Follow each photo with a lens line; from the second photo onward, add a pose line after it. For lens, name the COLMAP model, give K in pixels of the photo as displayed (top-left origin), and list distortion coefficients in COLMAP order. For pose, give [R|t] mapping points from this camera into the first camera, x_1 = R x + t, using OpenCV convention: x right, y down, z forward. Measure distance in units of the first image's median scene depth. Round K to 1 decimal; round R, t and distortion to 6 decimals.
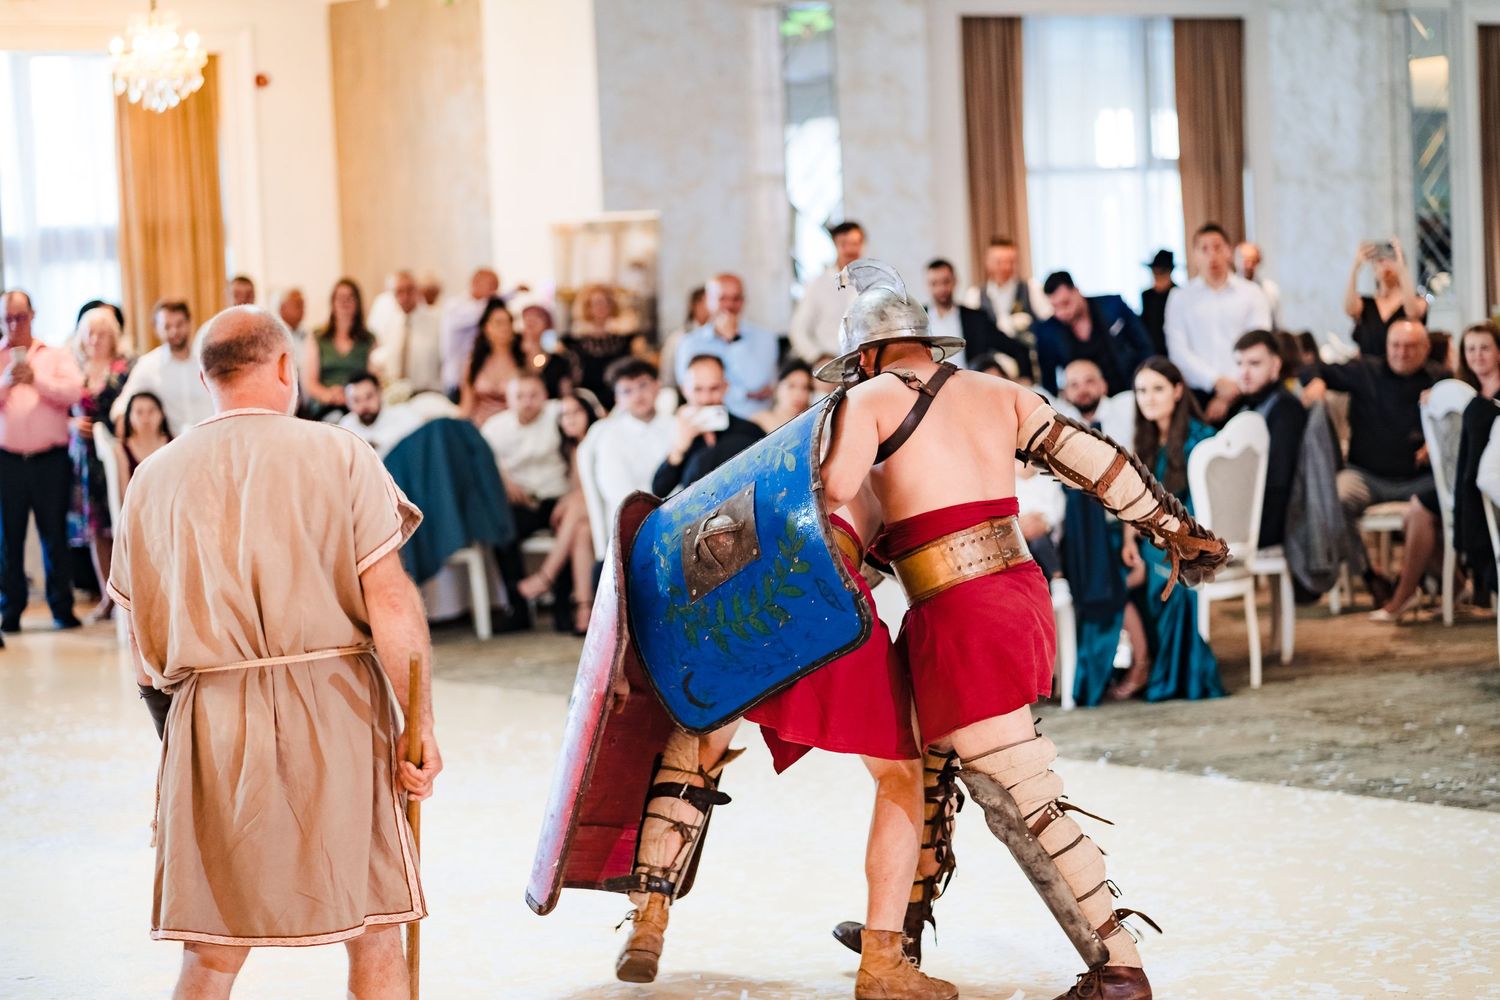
lens RADIAL K [[3714.3, 0, 750.0], [0, 3714.3, 500.0], [0, 0, 1]] dist [0.099104, 0.139158]
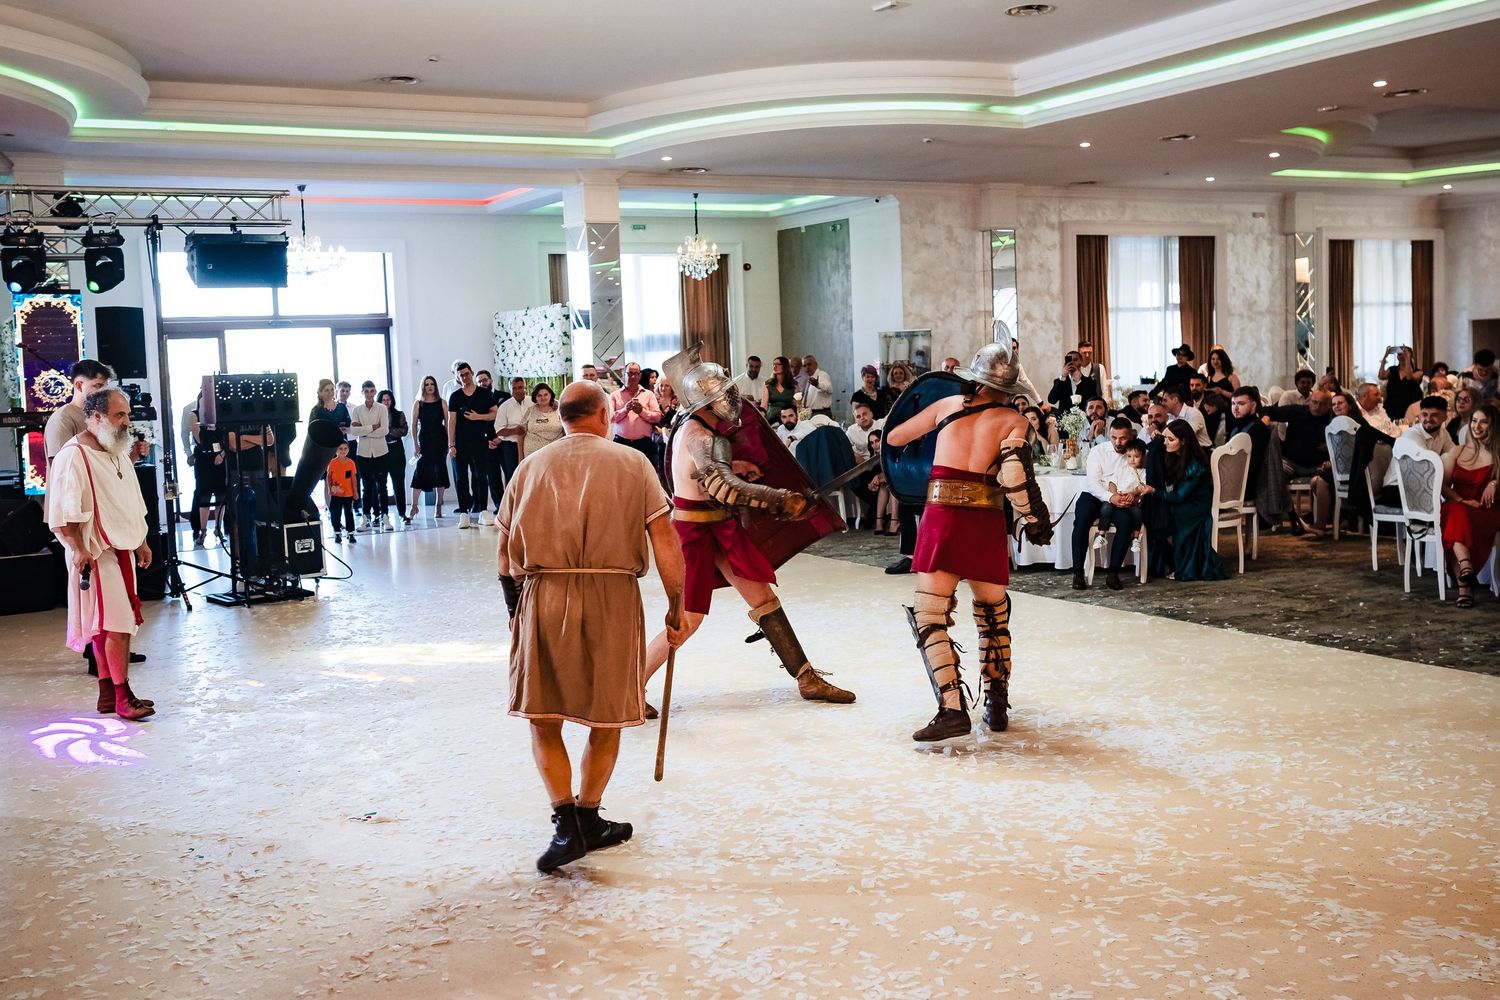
lens RADIAL K [[1568.8, 0, 750.0], [0, 1568.8, 500.0], [0, 0, 1]] dist [-0.001648, 0.004422]
pose [[0.990872, 0.019141, -0.133440, -0.007682], [-0.015132, 0.999405, 0.030989, -0.008096], [0.133953, -0.028687, 0.990572, 0.136865]]
